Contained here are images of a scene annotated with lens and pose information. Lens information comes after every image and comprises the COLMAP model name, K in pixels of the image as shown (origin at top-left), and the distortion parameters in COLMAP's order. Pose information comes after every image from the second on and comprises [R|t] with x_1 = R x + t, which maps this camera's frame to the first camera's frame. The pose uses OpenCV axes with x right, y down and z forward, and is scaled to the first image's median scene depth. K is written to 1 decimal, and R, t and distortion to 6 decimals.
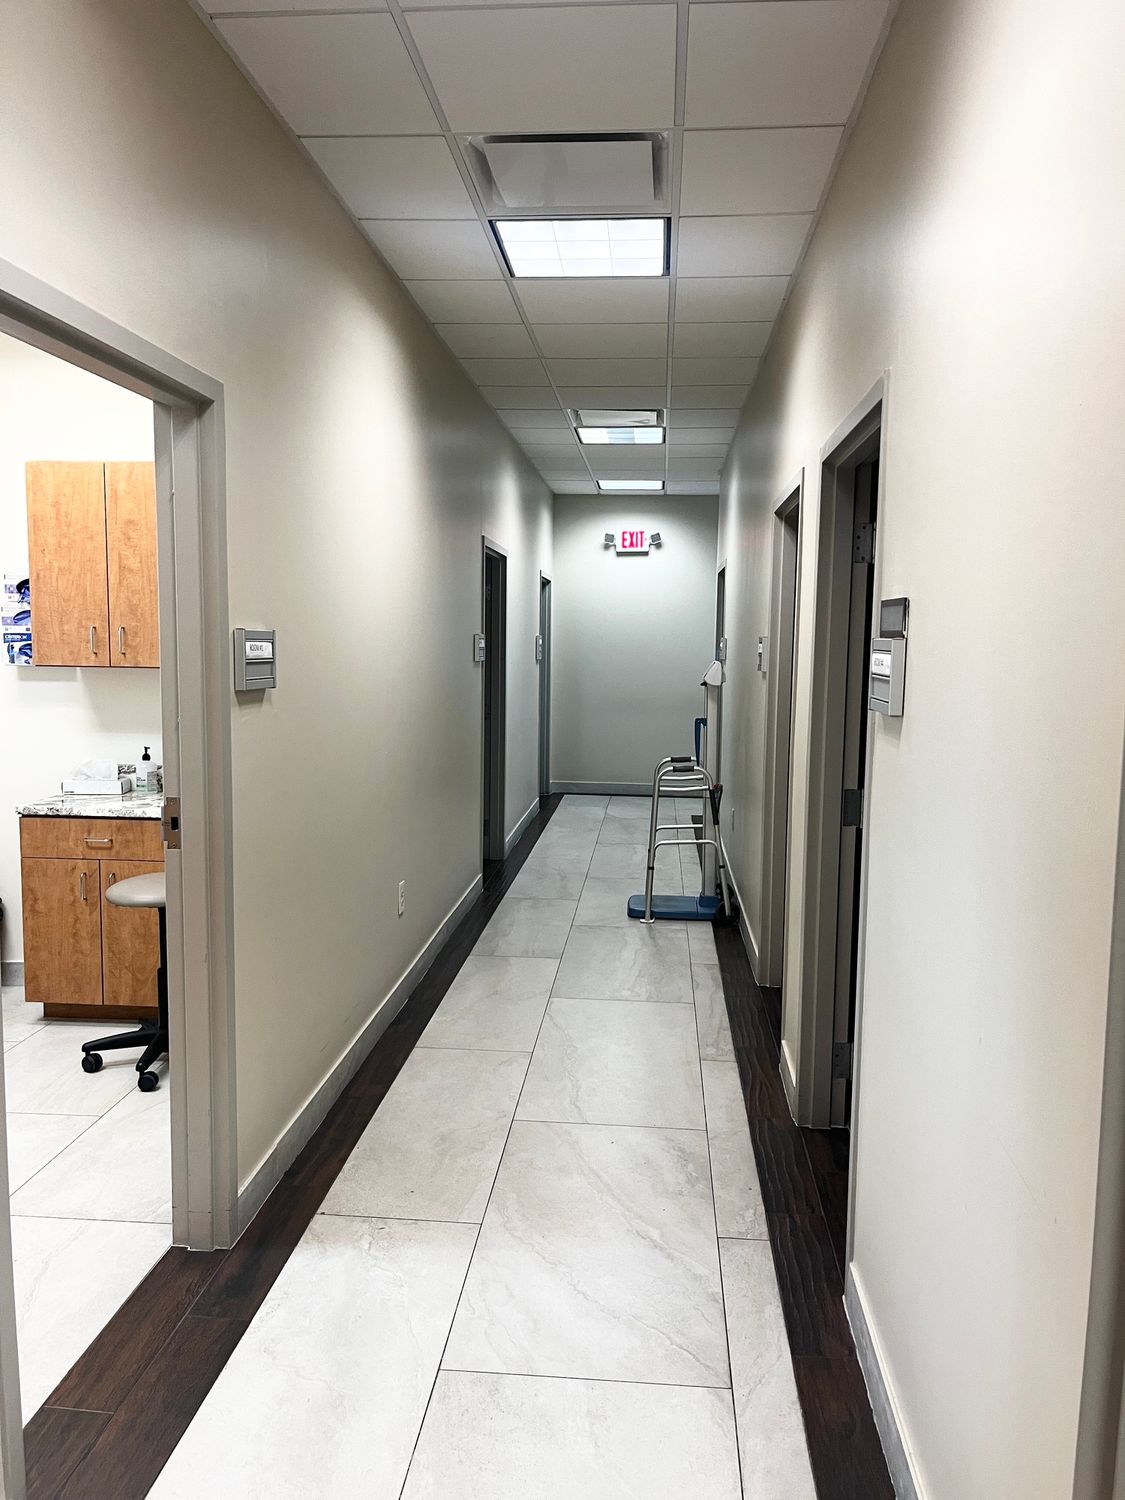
lens RADIAL K [[1182.9, 0, 565.7], [0, 1182.9, 753.7], [0, 0, 1]] dist [0.022405, 0.007845]
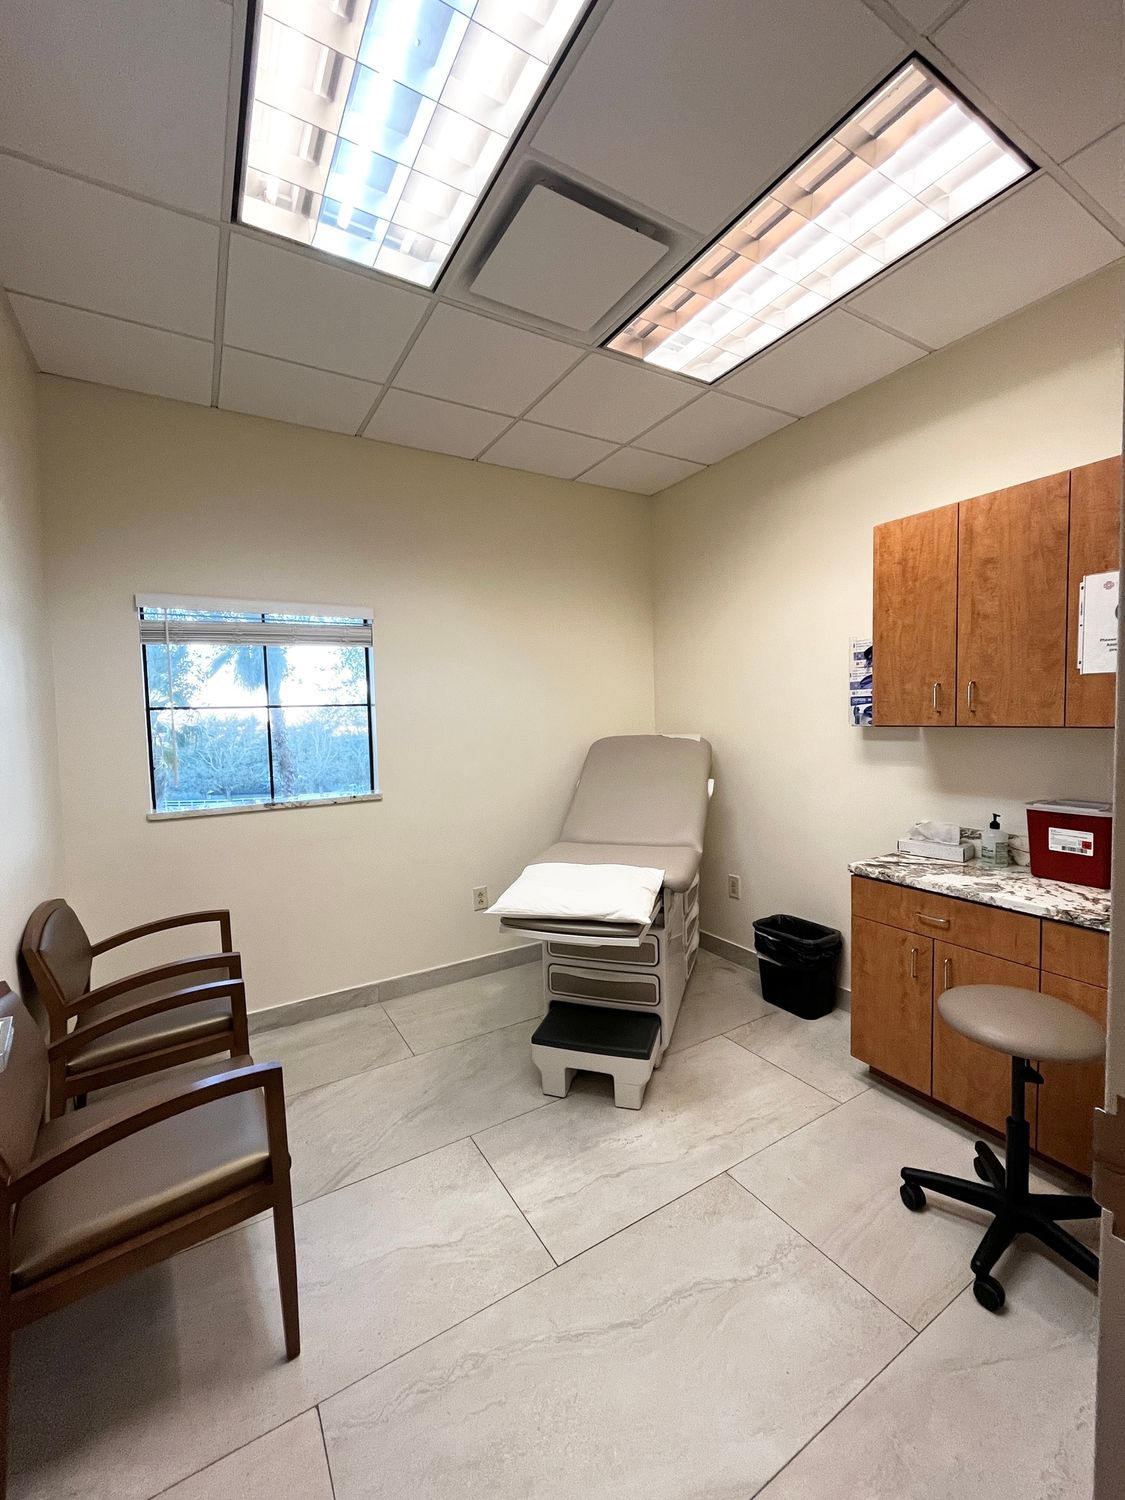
lens RADIAL K [[613.5, 0, 568.0], [0, 613.5, 754.1], [0, 0, 1]] dist [-0.000230, 0.000788]
pose [[0.599047, 0.024028, -0.800353, -0.185536], [-0.046319, 0.998916, -0.004680, -0.035983], [0.799373, 0.039875, 0.599511, 0.483296]]
